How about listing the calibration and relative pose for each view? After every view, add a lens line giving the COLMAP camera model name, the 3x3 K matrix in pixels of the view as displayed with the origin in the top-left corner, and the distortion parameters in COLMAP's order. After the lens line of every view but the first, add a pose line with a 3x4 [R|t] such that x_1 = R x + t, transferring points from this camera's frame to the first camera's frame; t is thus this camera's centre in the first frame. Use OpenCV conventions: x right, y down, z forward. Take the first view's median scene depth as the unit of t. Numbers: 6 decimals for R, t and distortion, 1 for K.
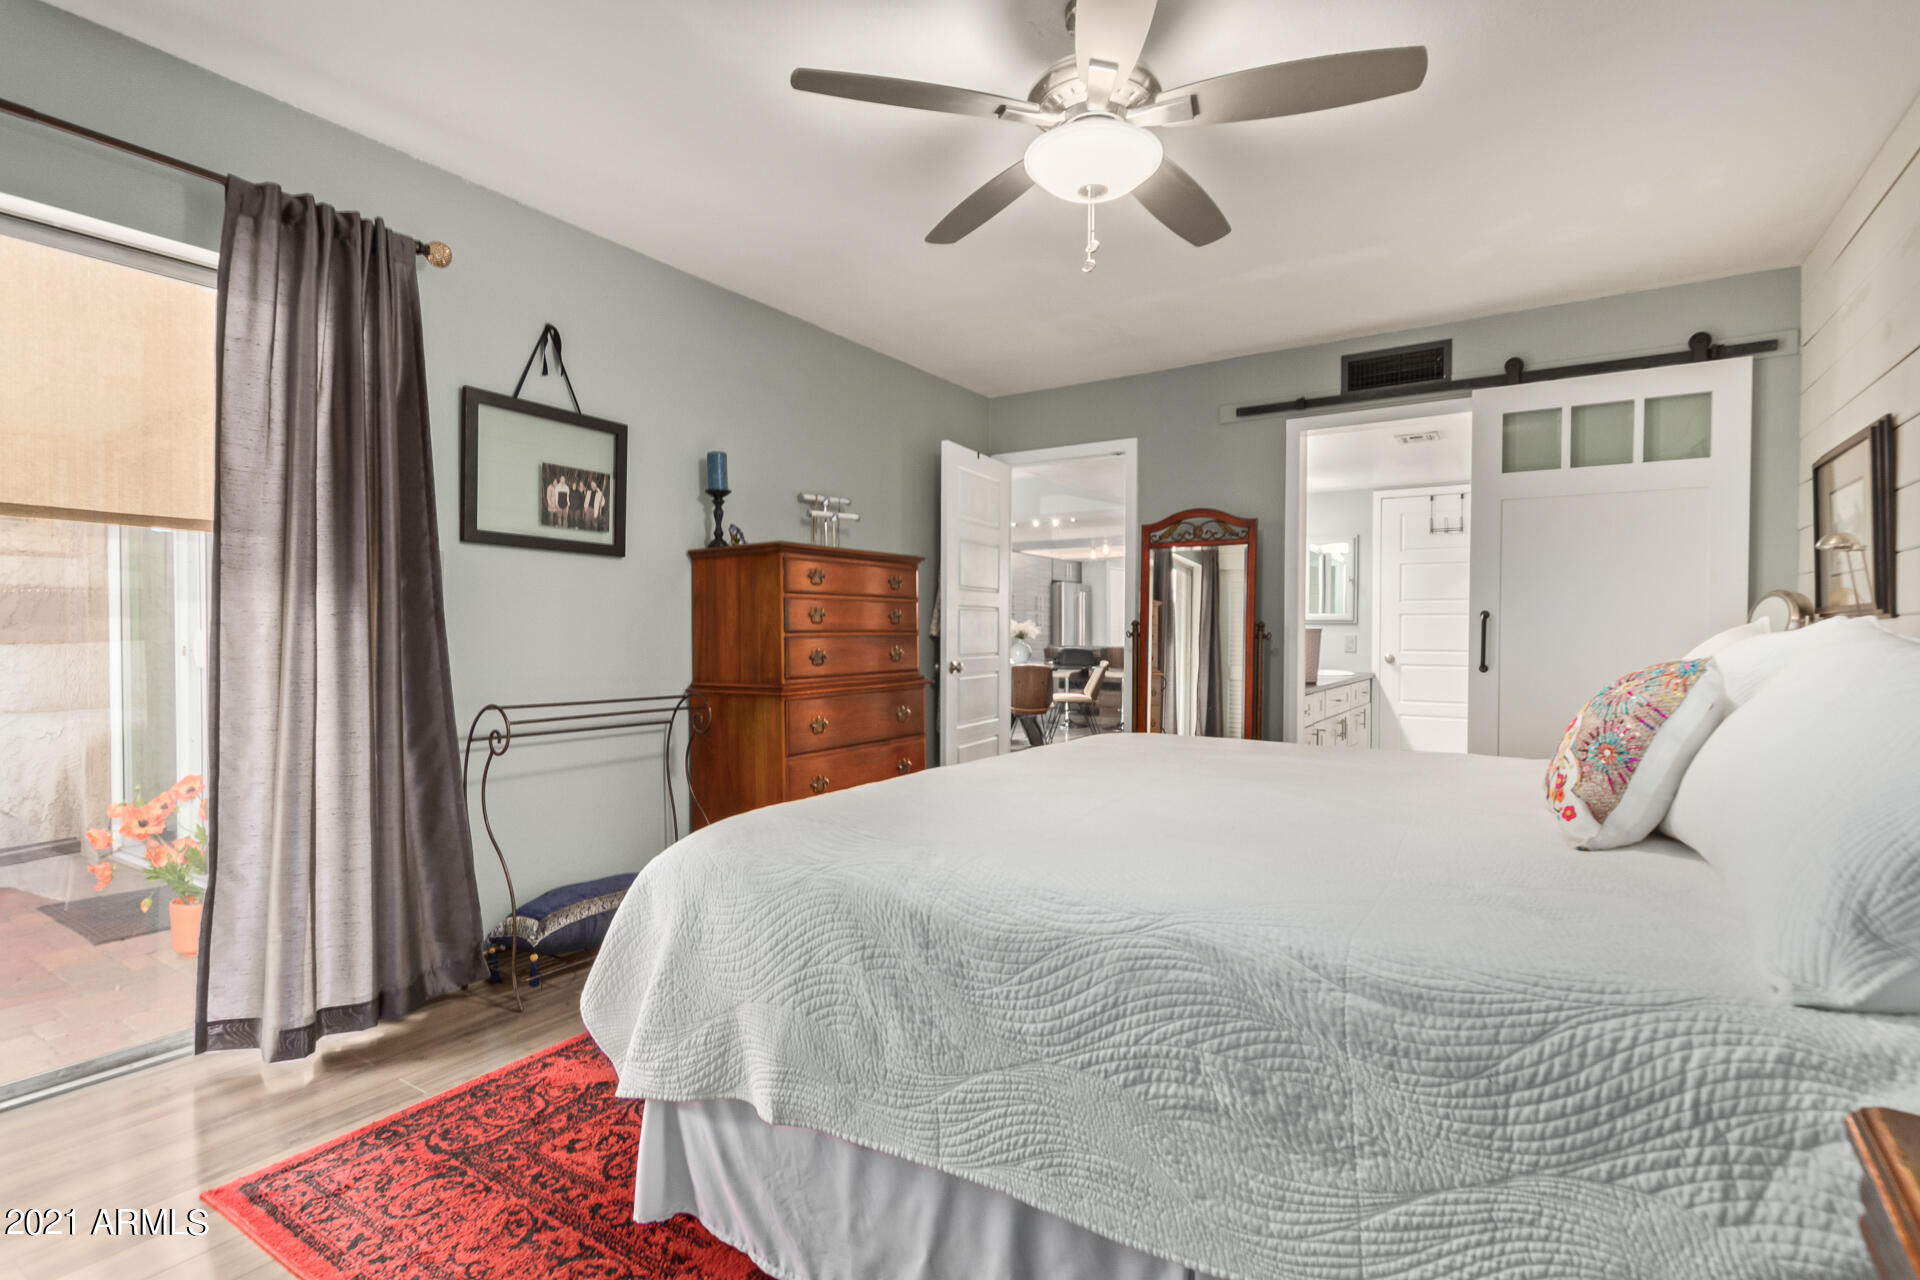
lens RADIAL K [[892.0, 0, 959.8], [0, 892.0, 640.2], [0, 0, 1]] dist [0.005905, -0.001643]
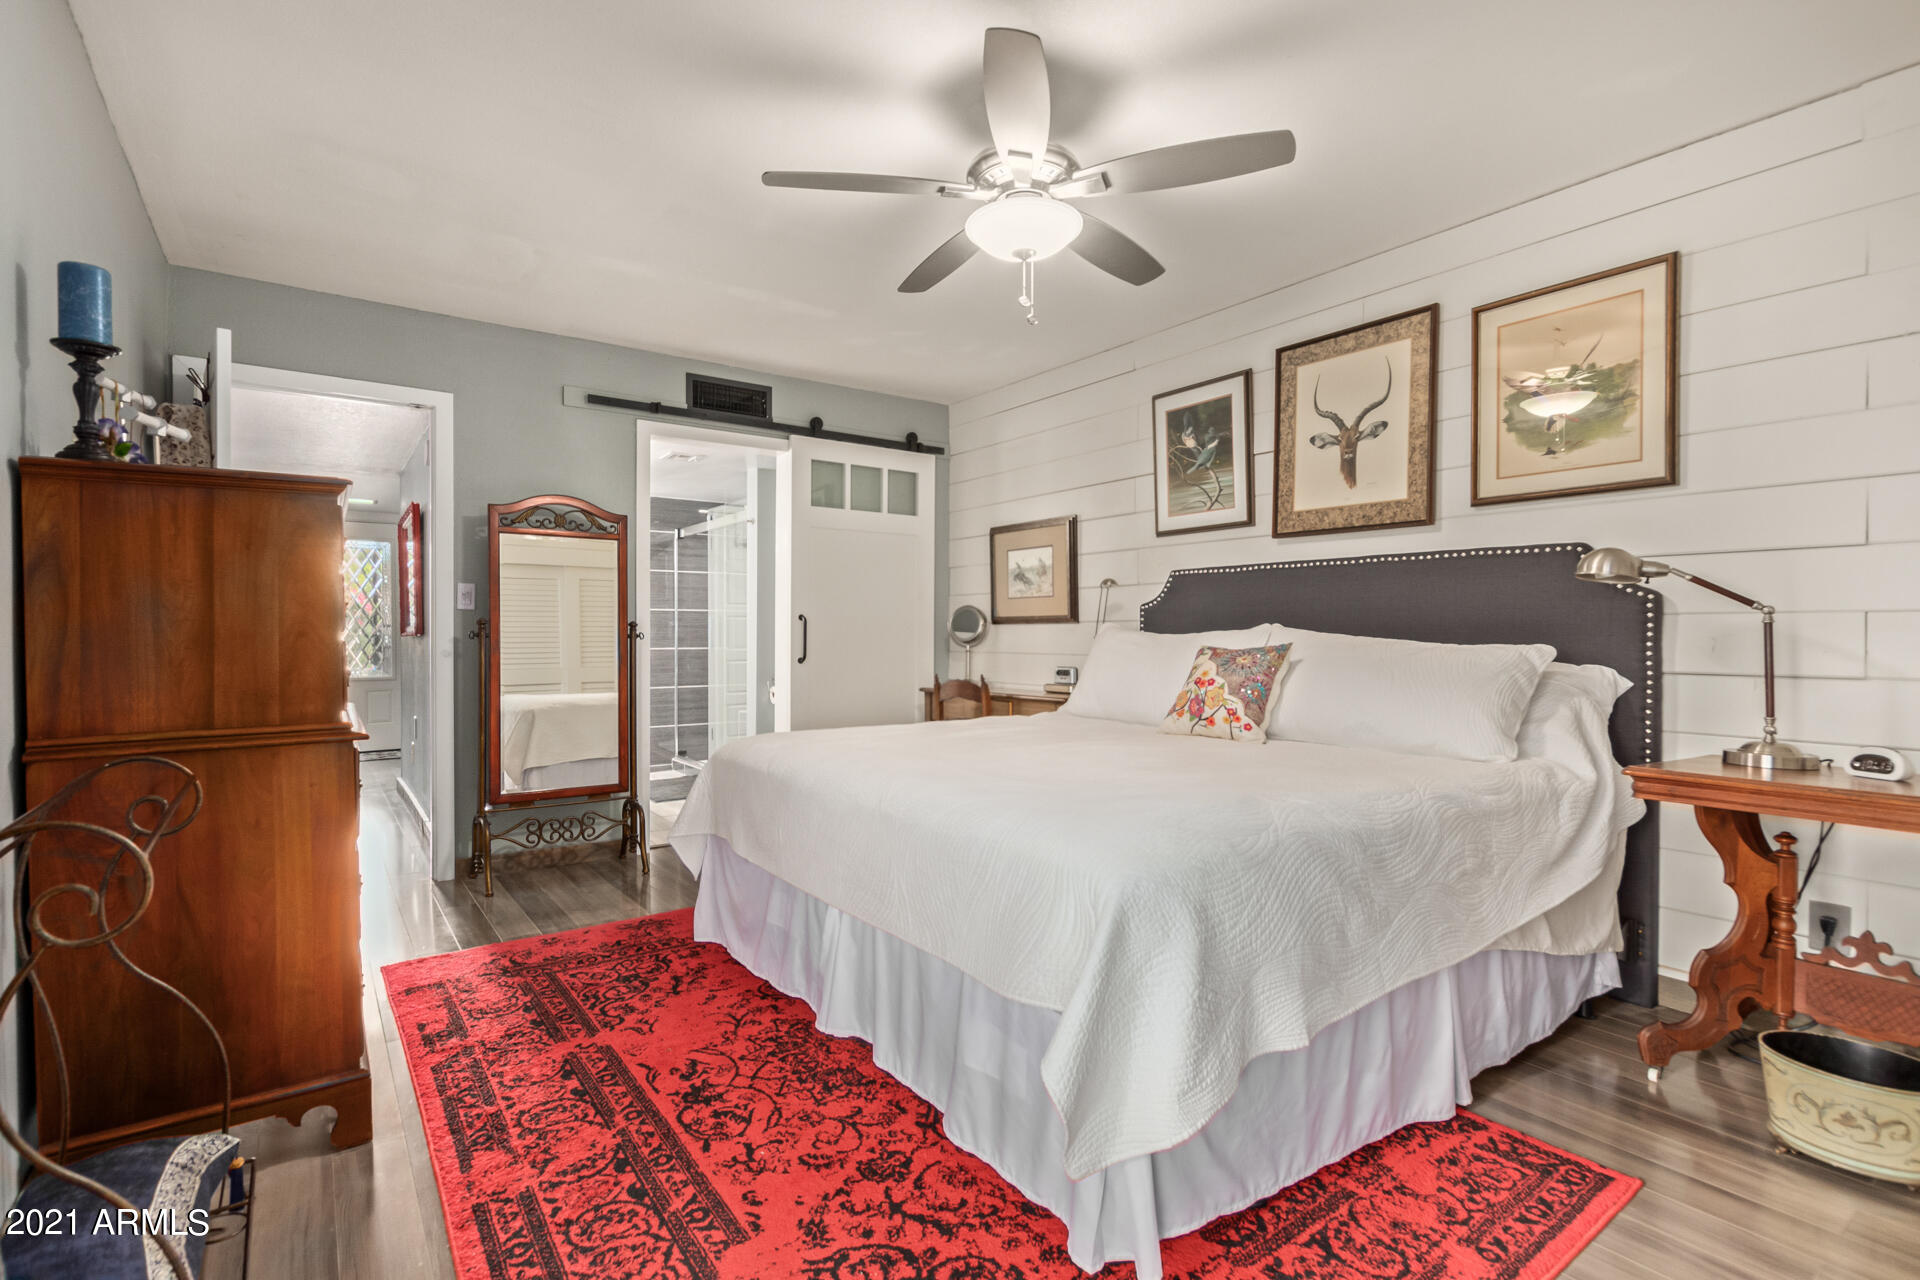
lens RADIAL K [[892.0, 0, 959.8], [0, 892.0, 636.2], [0, 0, 1]] dist [0.005905, -0.001643]
pose [[0.349685, -0.010812, 0.936805, -0.492794], [0.014324, 0.999878, 0.006193, -0.005736], [-0.936758, 0.011254, 0.349797, 0.347616]]
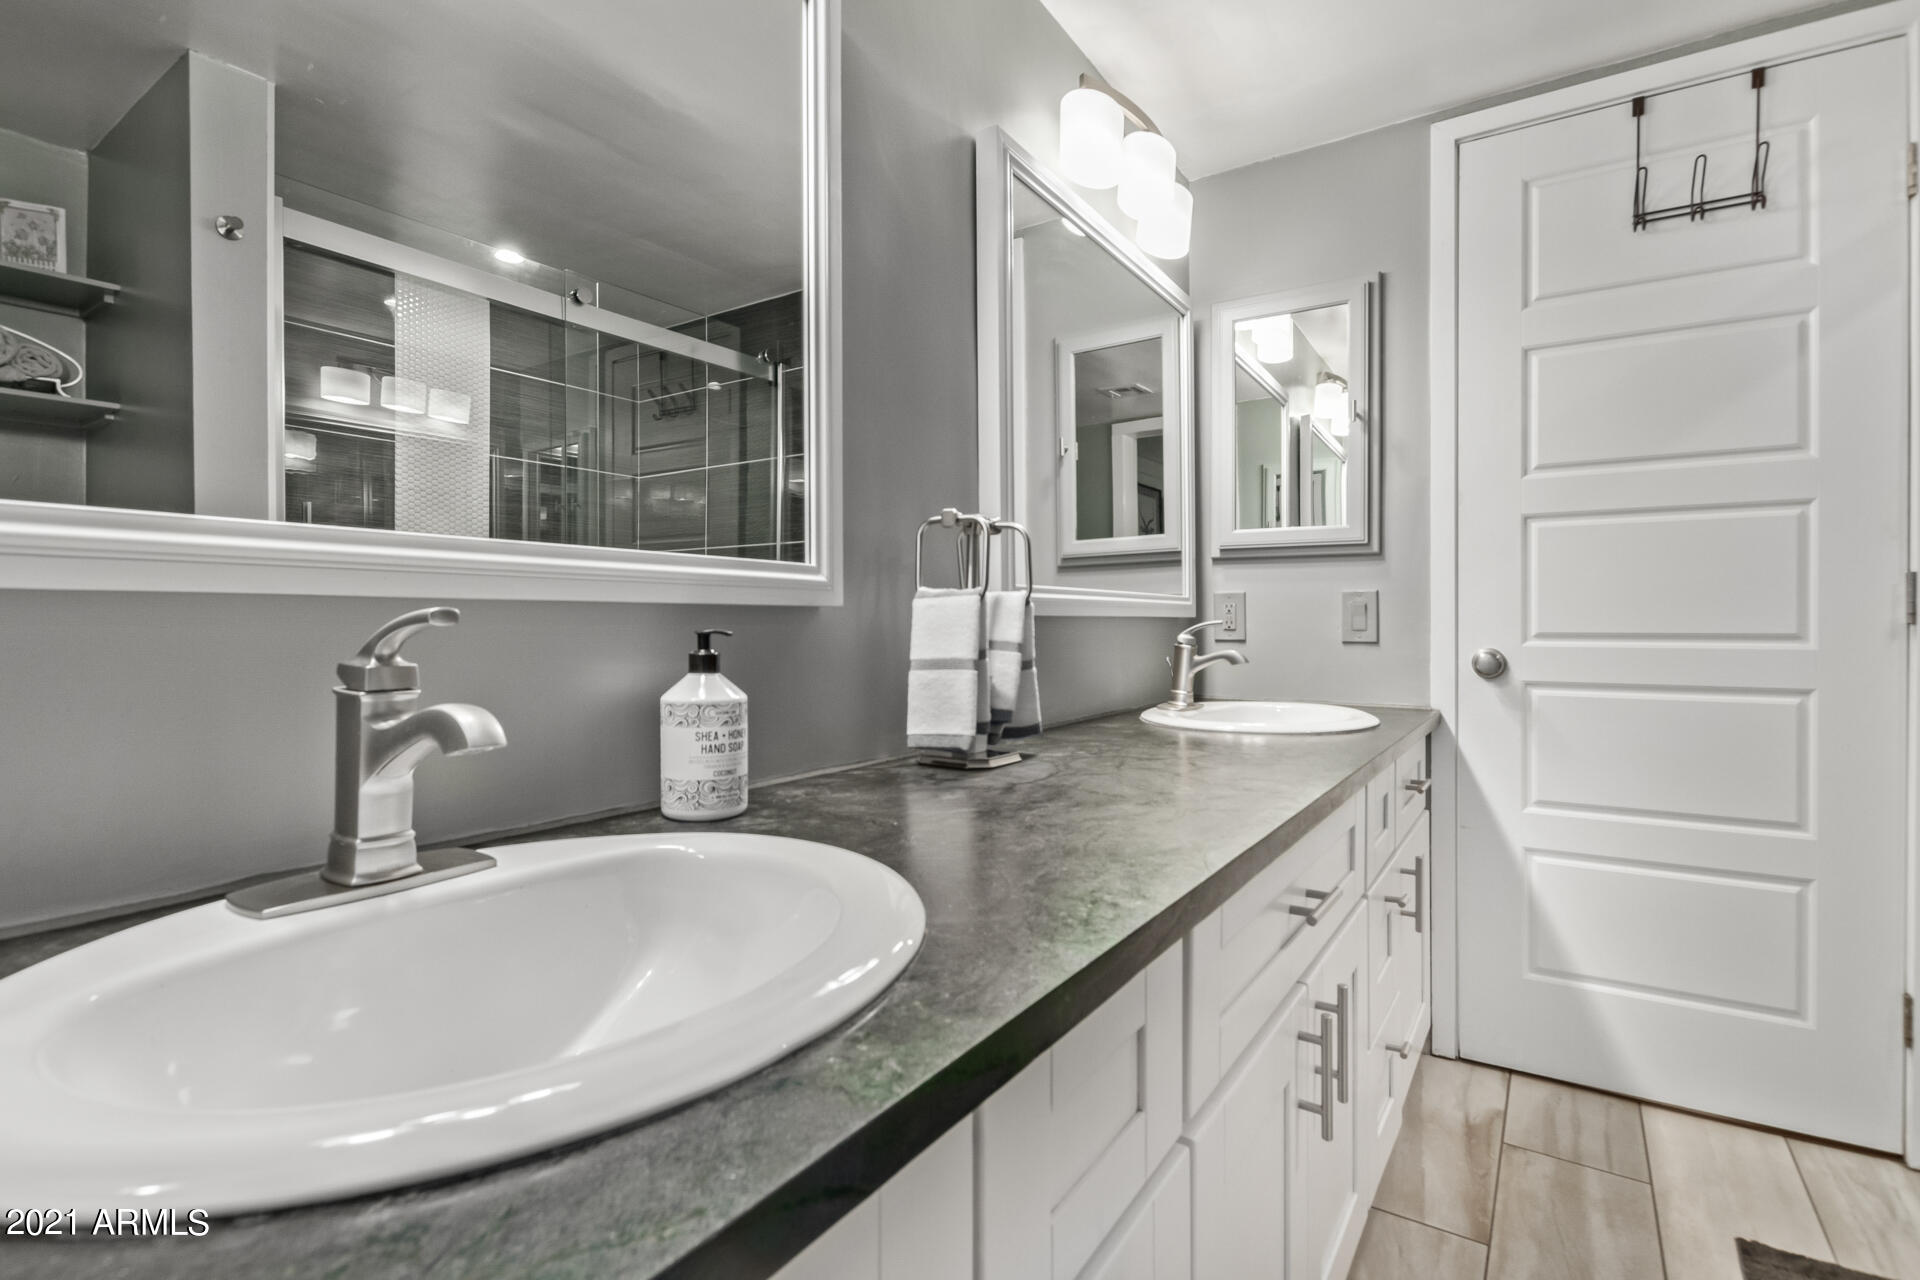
lens RADIAL K [[892.0, 0, 961.2], [0, 892.0, 629.8], [0, 0, 1]] dist [0.005905, -0.001643]
pose [[0.999792, -0.009383, -0.018134, 0.315866], [0.009271, 0.999937, -0.006255, 0.009330], [0.018191, 0.006085, 0.999816, 0.713452]]
